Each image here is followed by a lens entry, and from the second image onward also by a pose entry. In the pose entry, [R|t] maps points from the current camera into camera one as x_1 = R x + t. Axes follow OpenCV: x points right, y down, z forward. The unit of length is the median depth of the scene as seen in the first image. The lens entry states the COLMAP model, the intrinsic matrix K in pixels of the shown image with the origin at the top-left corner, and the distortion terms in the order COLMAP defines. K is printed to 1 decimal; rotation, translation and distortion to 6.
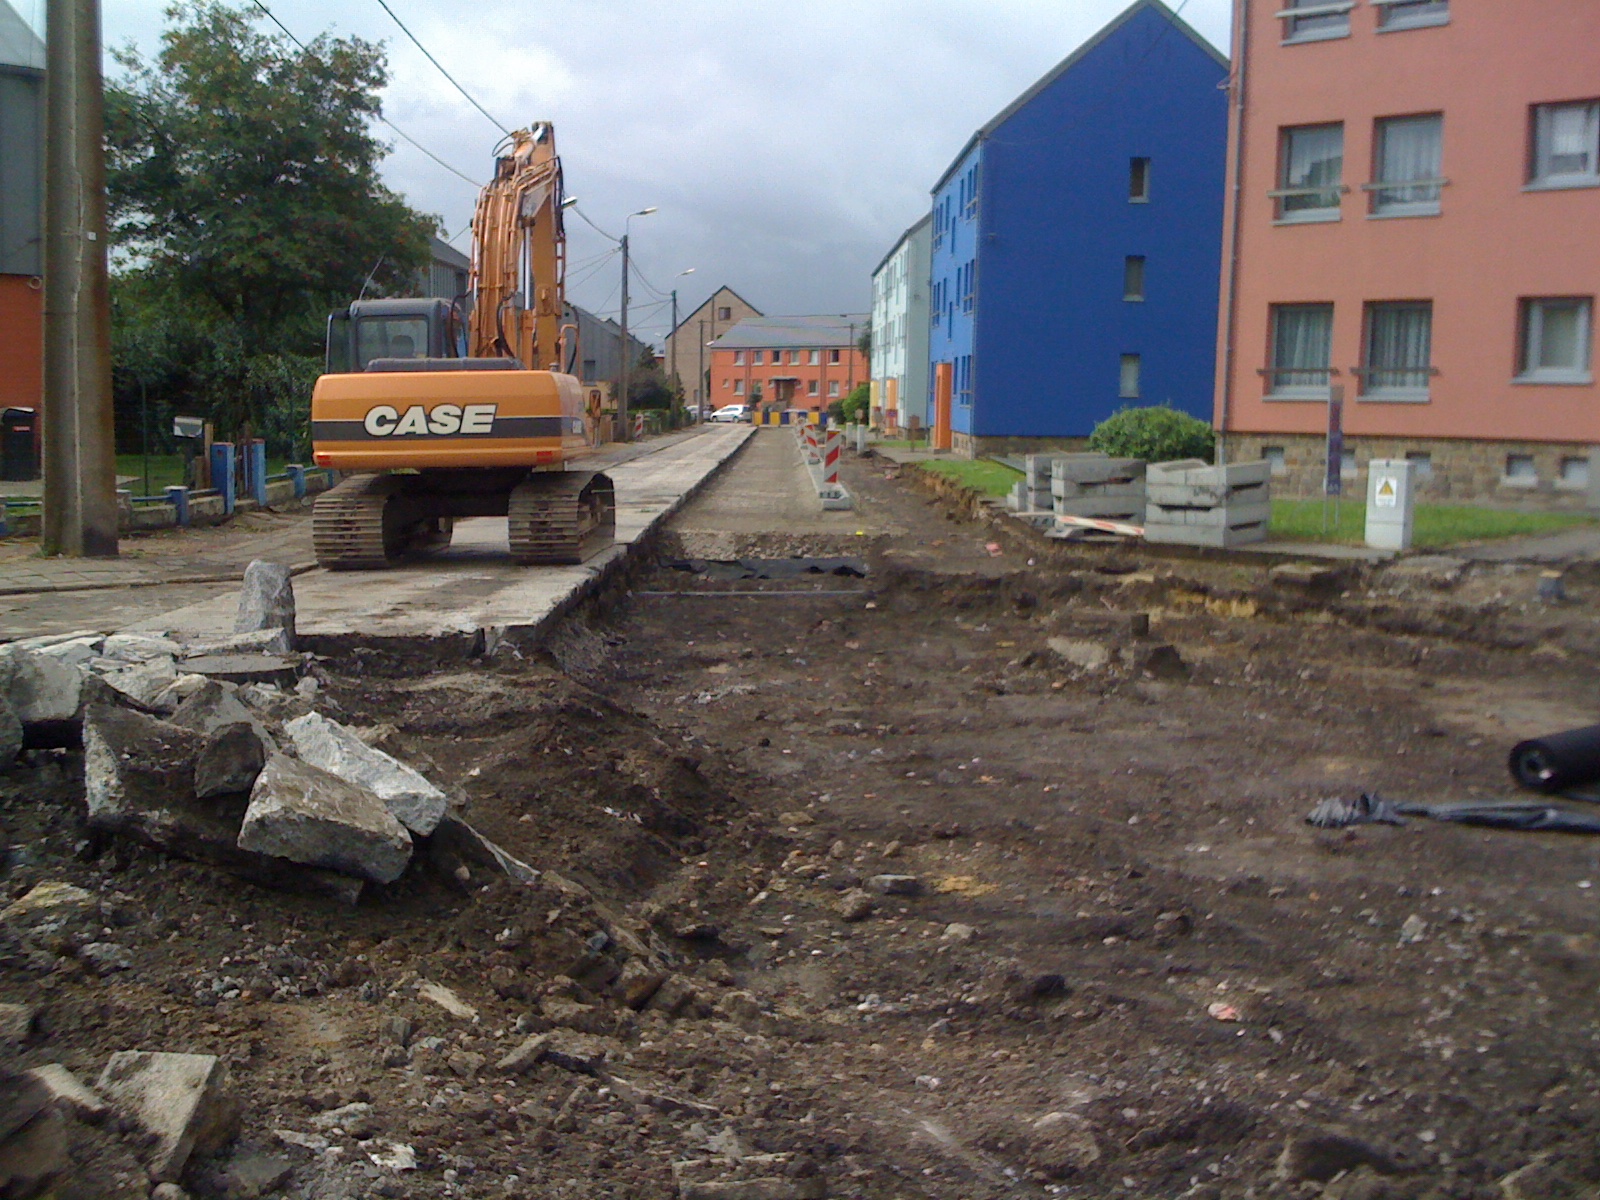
lens RADIAL K [[1930.8, 0, 800.0], [0, 1930.8, 600.0], [0, 0, 1]] dist [0.147209, -0.545767]
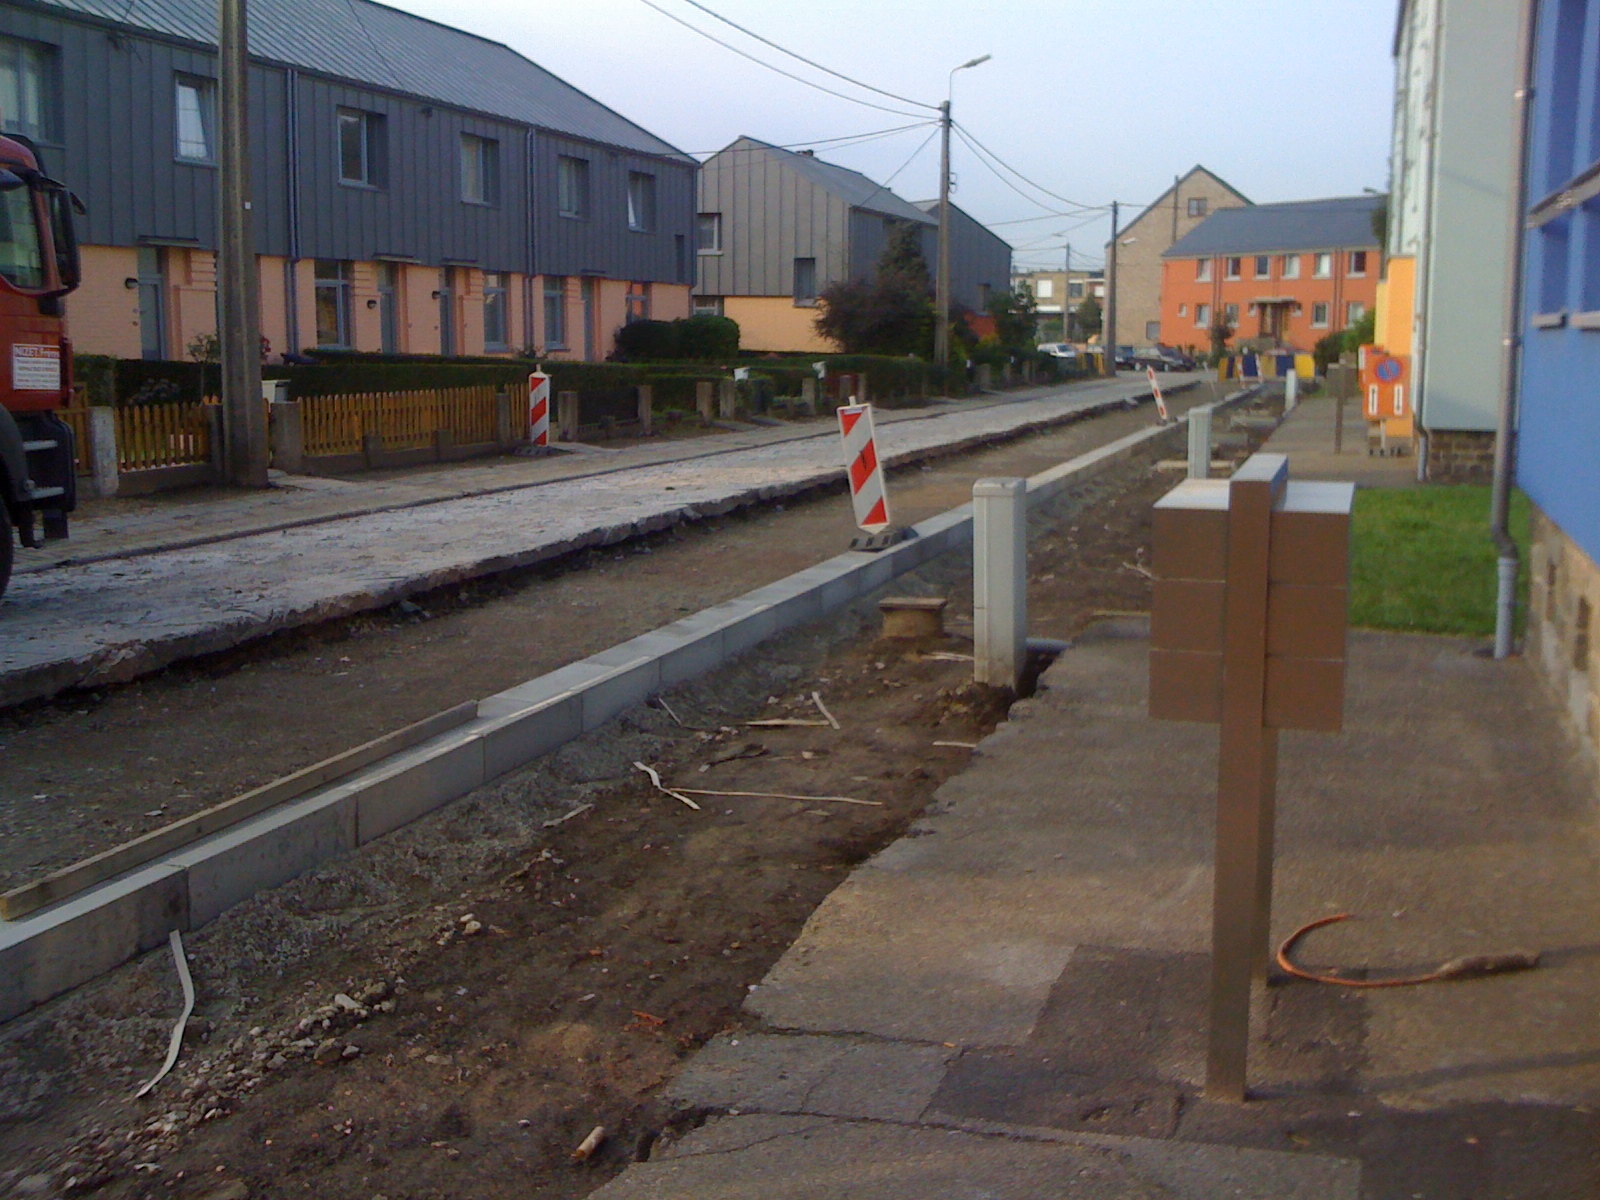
lens RADIAL K [[1930.8, 0, 800.0], [0, 1930.8, 600.0], [0, 0, 1]] dist [0.147209, -0.545767]
pose [[0.958497, 0.021205, -0.284313, 0.026473], [-0.013679, 0.999502, 0.028433, -0.033587], [0.284775, -0.023364, 0.958310, 0.352647]]
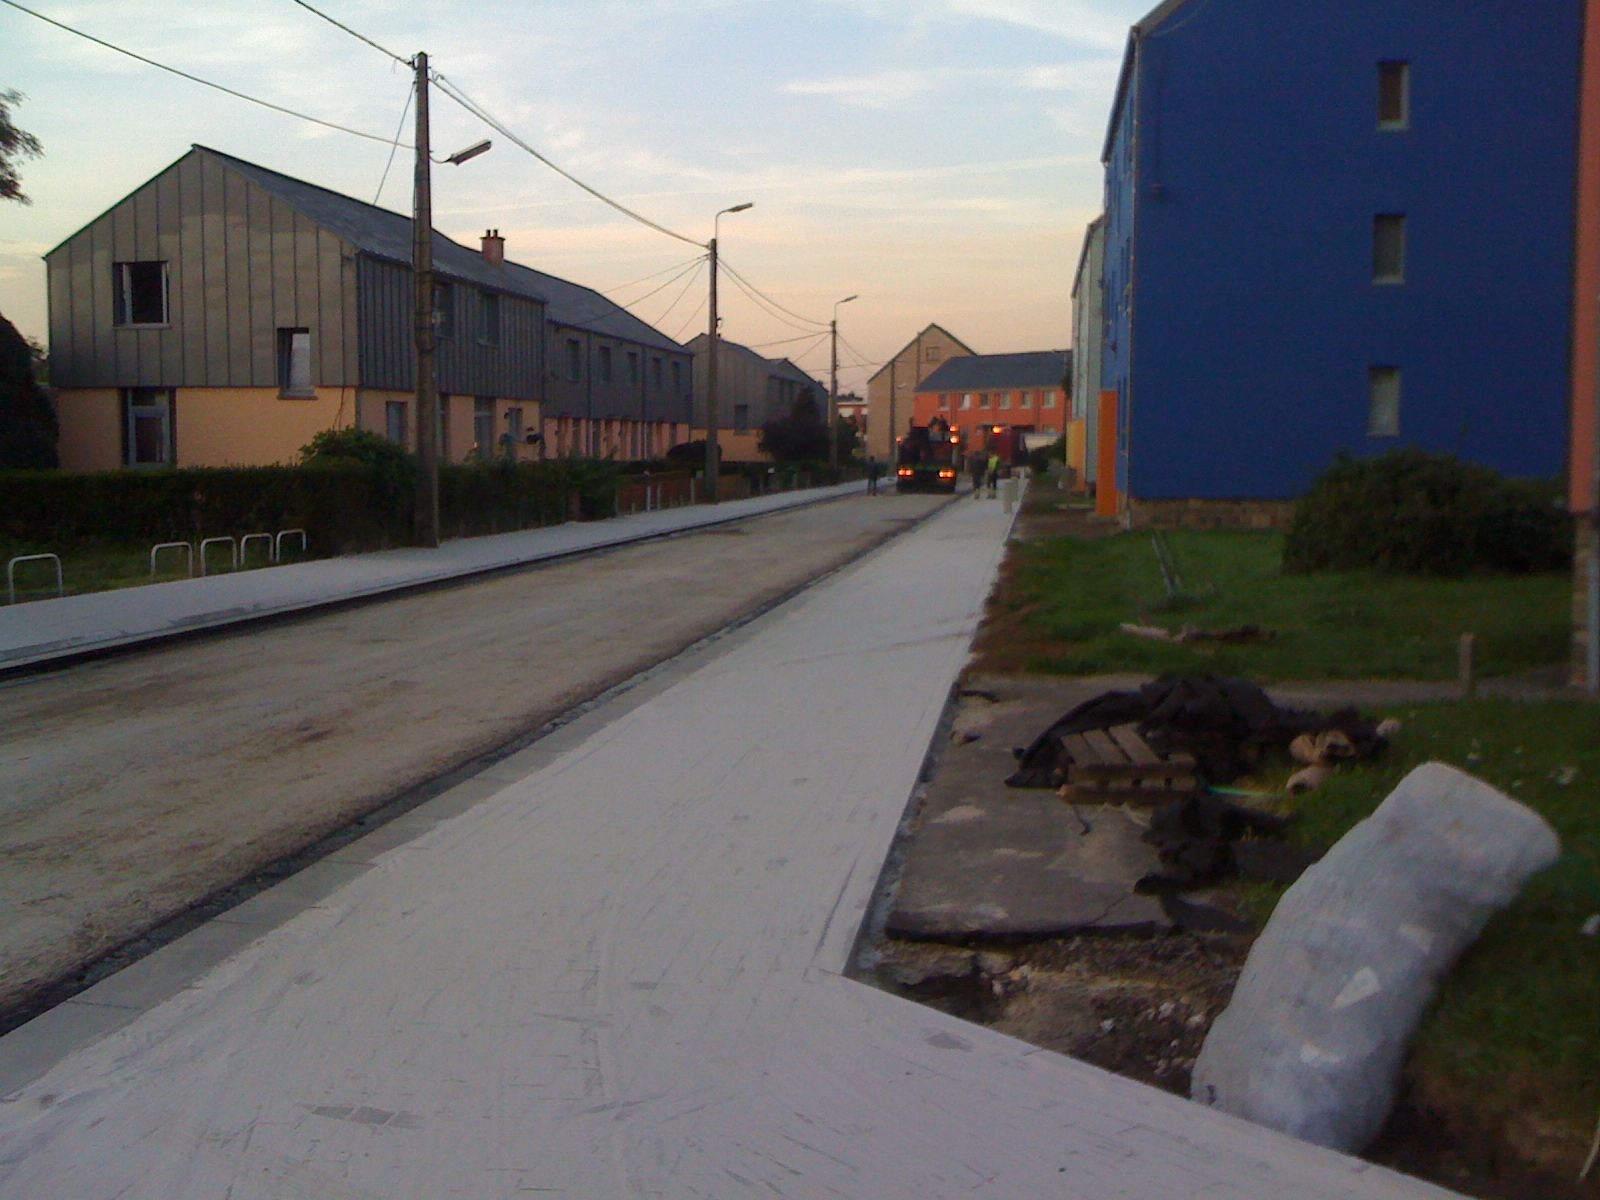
lens RADIAL K [[1930.8, 0, 800.0], [0, 1930.8, 600.0], [0, 0, 1]] dist [0.147209, -0.545767]
pose [[0.991131, -0.002233, -0.132868, 0.021876], [-0.001176, 0.999672, -0.025567, -0.011448], [0.132882, 0.025497, 0.990804, 0.114651]]
